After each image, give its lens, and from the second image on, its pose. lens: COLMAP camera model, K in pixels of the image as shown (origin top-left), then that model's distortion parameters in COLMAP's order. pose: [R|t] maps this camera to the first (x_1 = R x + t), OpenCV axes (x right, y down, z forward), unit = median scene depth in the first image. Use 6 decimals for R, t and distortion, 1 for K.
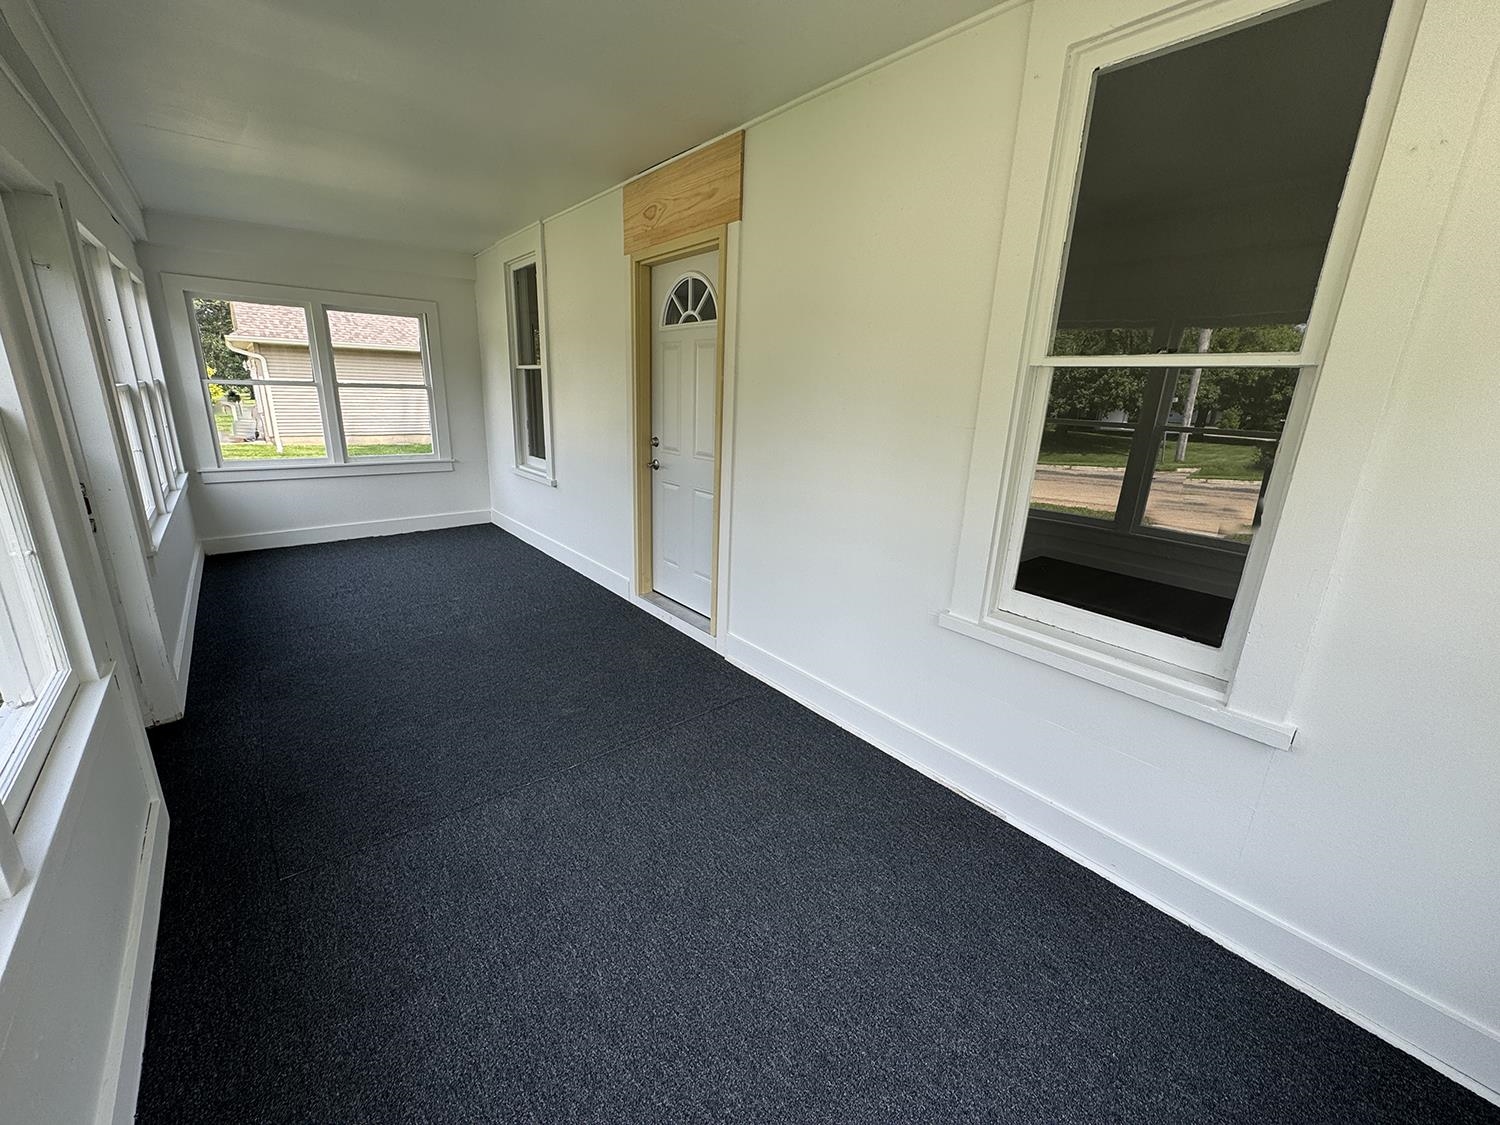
lens RADIAL K [[600.3, 0, 747.2], [0, 600.3, 560.8], [0, 0, 1]] dist [-0.003753, 0.000539]
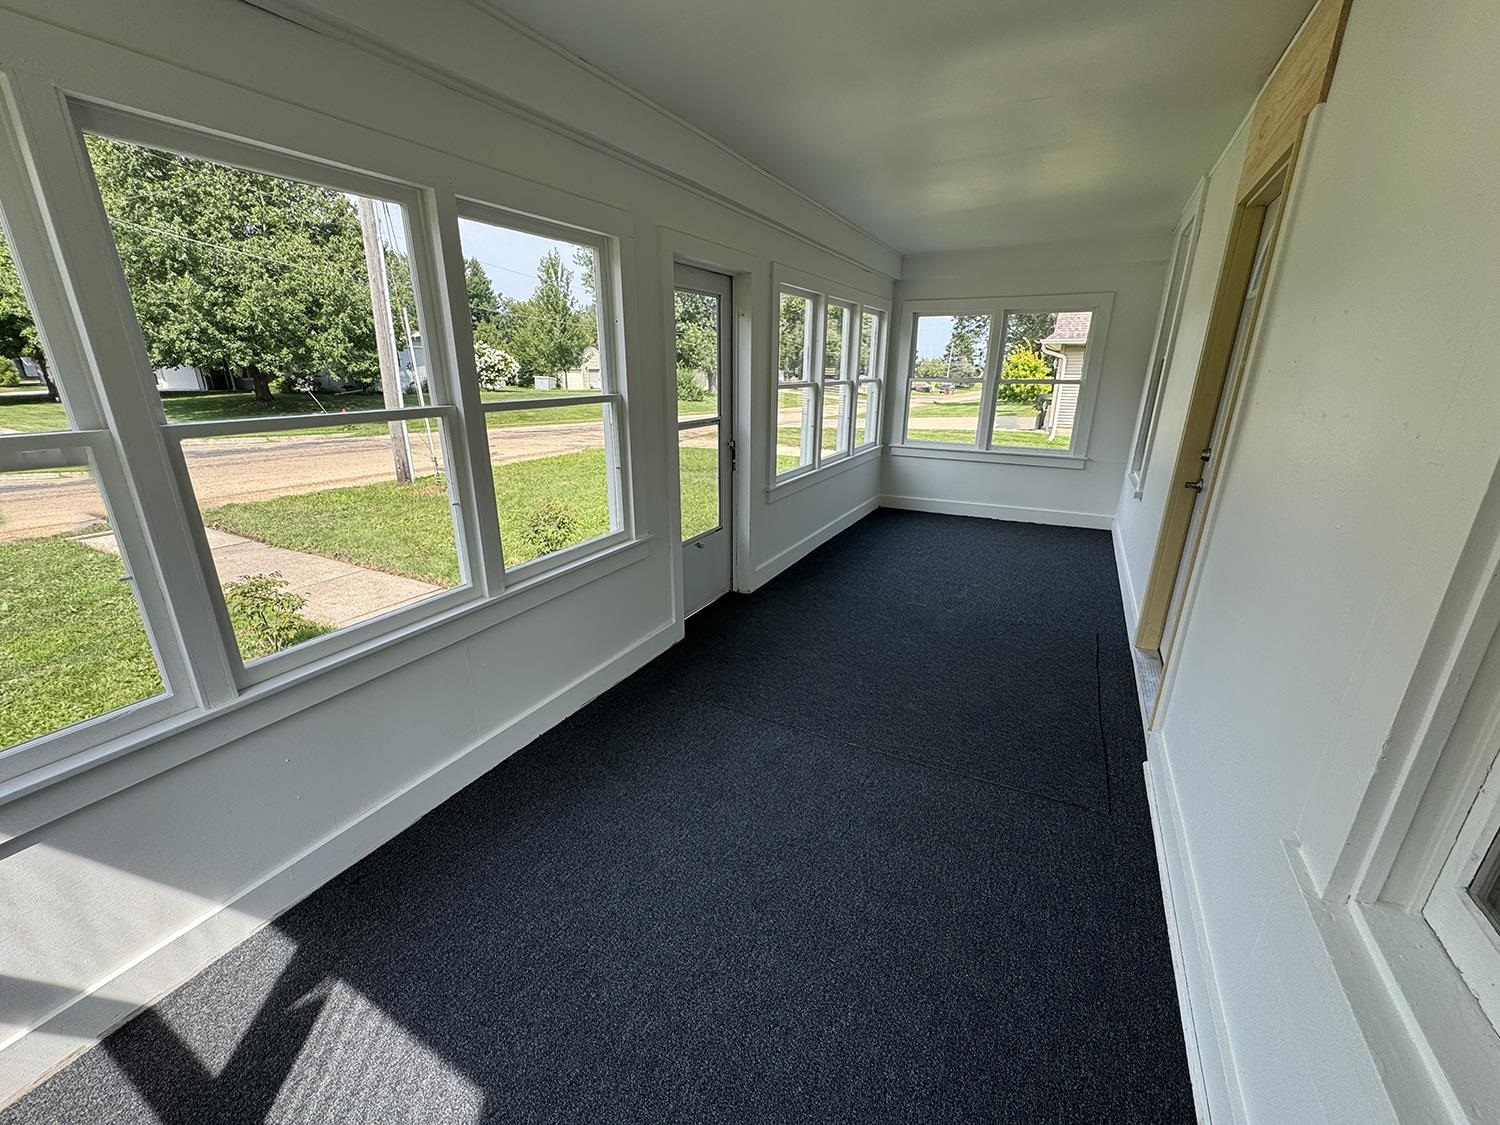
lens RADIAL K [[600.3, 0, 747.2], [0, 600.3, 560.8], [0, 0, 1]] dist [-0.003753, 0.000539]
pose [[0.375037, 0.252201, -0.892044, 0.247686], [-0.246764, 0.954721, 0.166176, -0.045872], [0.893563, 0.157803, 0.420290, 0.172325]]
